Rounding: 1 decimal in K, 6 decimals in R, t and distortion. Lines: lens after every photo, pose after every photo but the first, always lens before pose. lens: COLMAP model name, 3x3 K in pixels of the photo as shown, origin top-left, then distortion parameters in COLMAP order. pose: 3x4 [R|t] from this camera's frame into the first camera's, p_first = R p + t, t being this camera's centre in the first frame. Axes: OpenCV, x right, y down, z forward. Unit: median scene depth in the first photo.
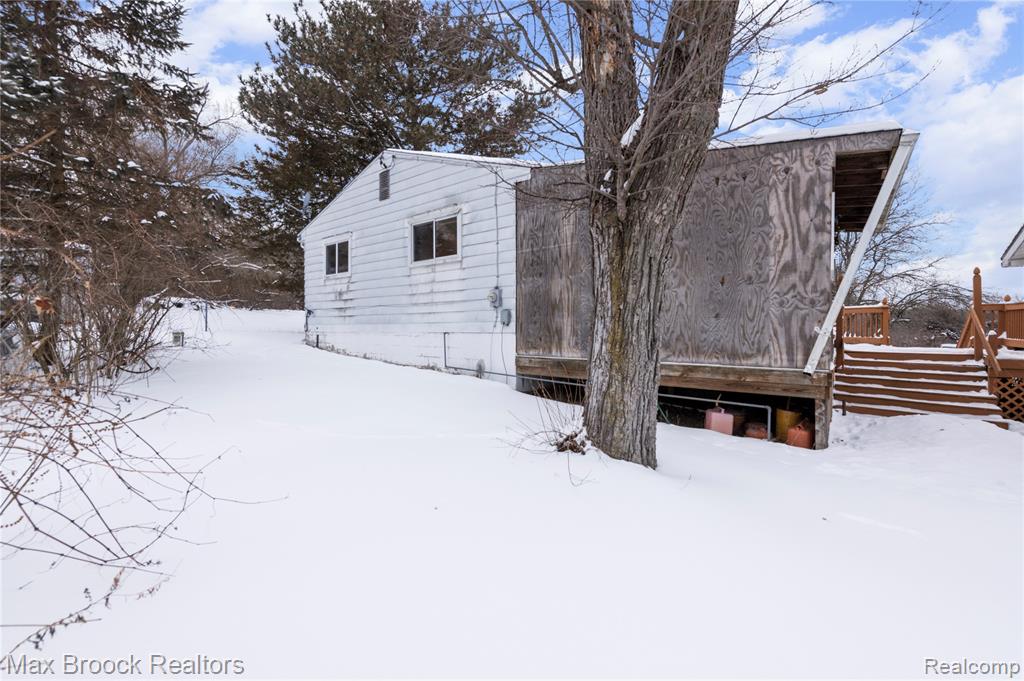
lens RADIAL K [[408.6, 0, 512.0], [0, 408.6, 340.5], [0, 0, 1]] dist [0.000605, 0.000002]
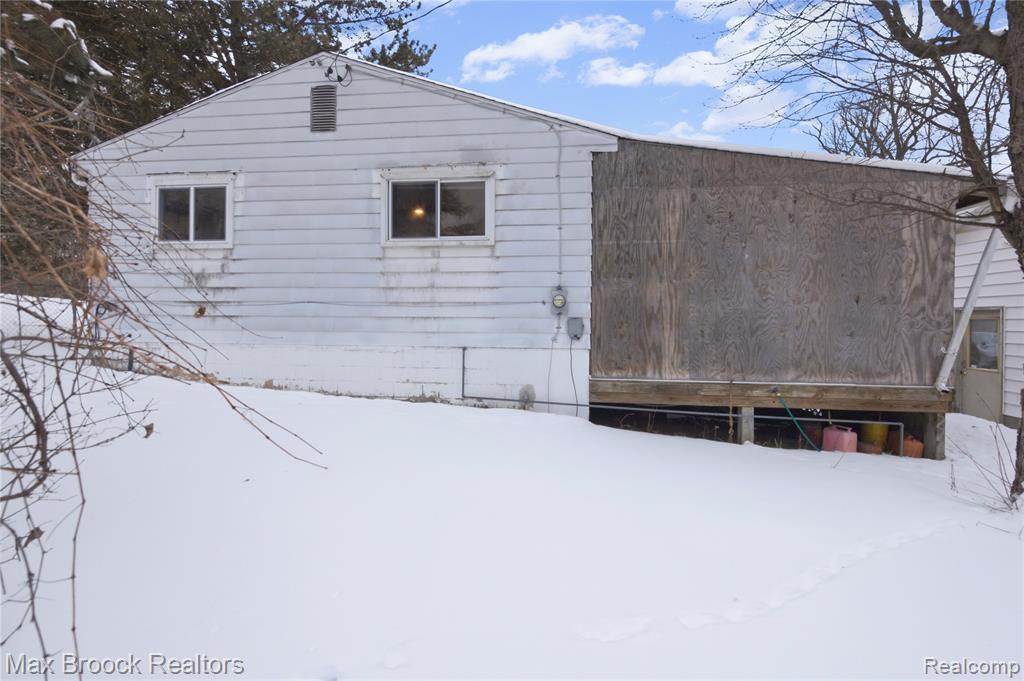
lens RADIAL K [[389.5, 0, 512.0], [0, 389.5, 340.5], [0, 0, 1]] dist [-0.001620, -0.000214]
pose [[0.853533, -0.003435, 0.521028, -0.522060], [0.003177, 0.999994, 0.001388, -0.037828], [-0.521029, 0.000470, 0.853539, 0.479526]]
